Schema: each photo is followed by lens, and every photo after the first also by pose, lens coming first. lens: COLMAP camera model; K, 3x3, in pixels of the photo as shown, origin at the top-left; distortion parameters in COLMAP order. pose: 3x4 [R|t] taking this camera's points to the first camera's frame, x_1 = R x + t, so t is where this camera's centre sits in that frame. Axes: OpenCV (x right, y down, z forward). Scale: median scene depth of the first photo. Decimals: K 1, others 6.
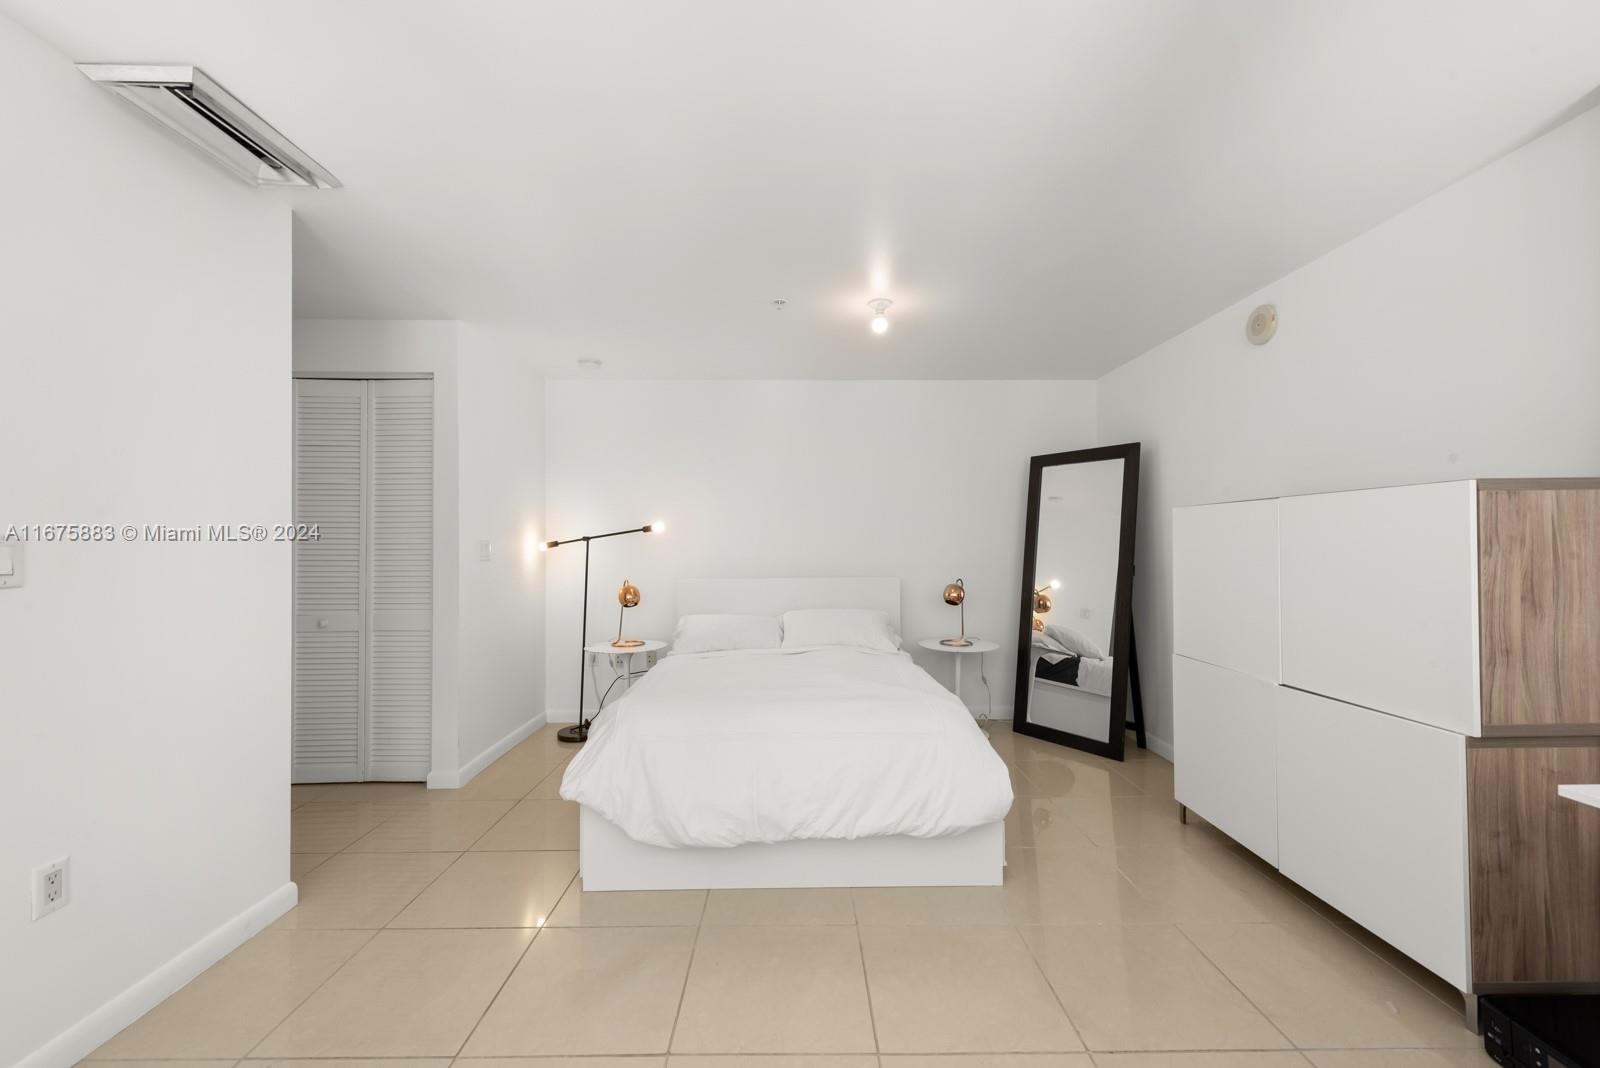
lens RADIAL K [[635.7, 0, 804.6], [0, 635.7, 553.5], [0, 0, 1]] dist [0.020224, -0.007057]
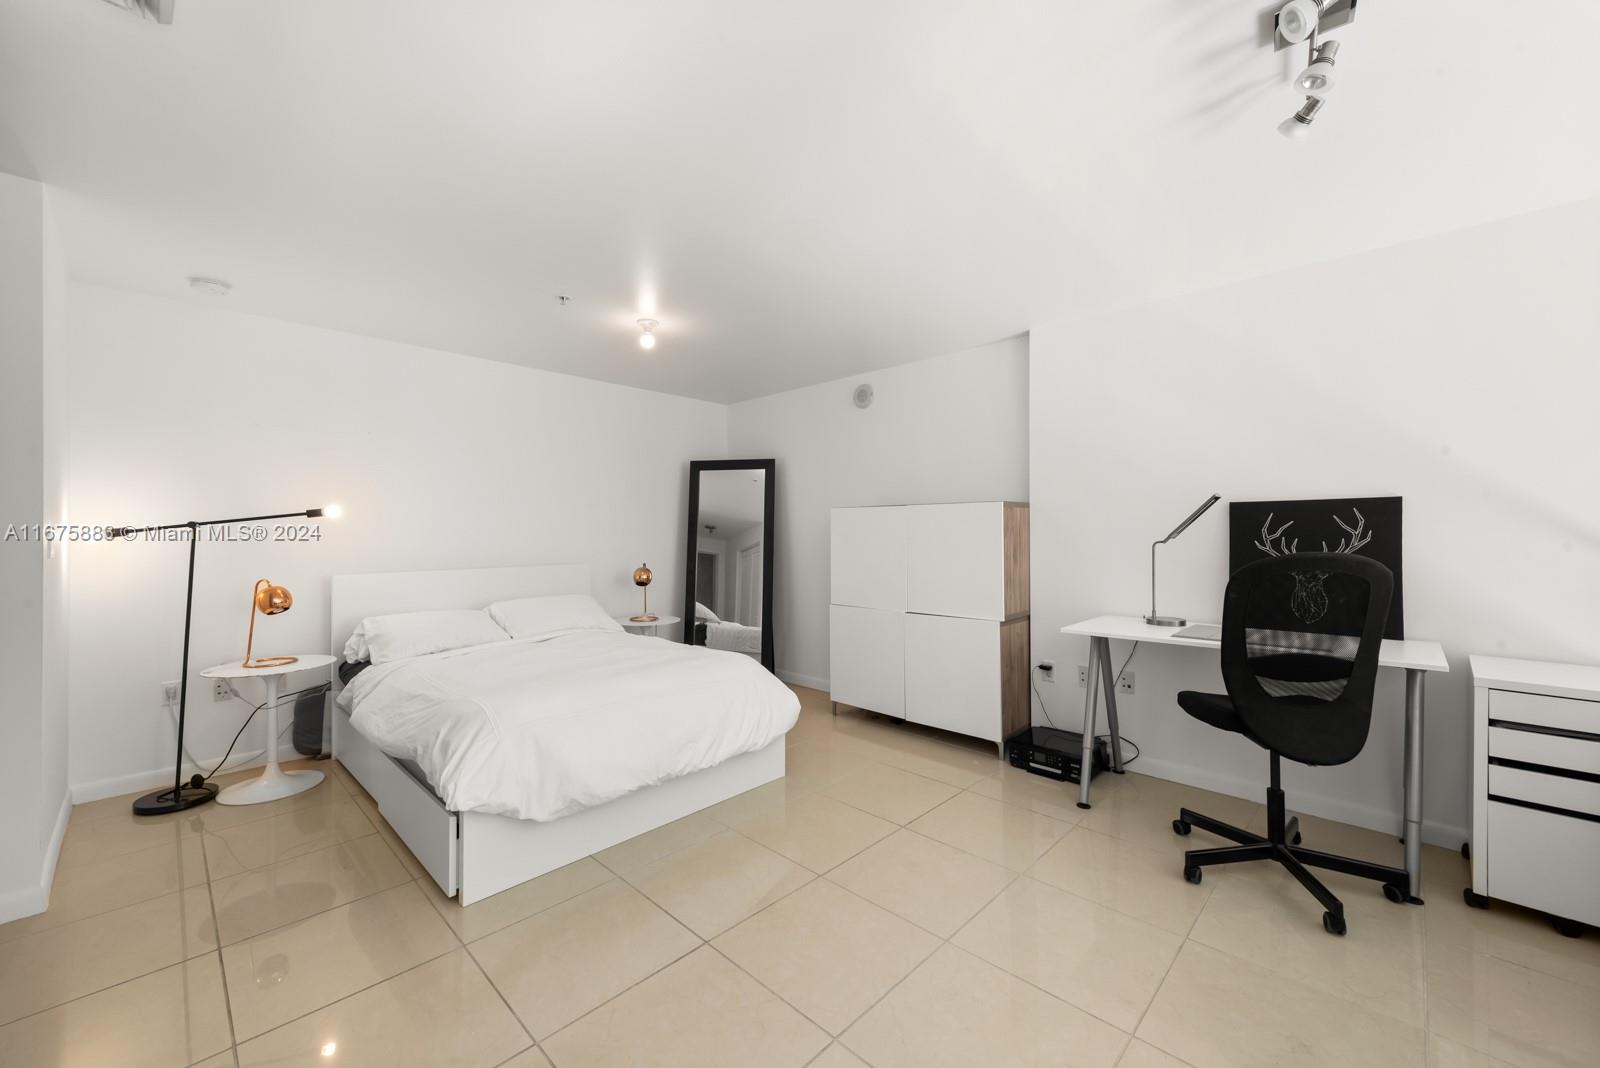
lens RADIAL K [[635.7, 0, 804.6], [0, 635.7, 553.5], [0, 0, 1]] dist [0.020224, -0.007057]
pose [[0.692353, -0.023310, 0.721183, -0.412188], [0.010472, 0.999697, 0.022260, 0.000391], [-0.721483, -0.007859, 0.692387, 0.000385]]
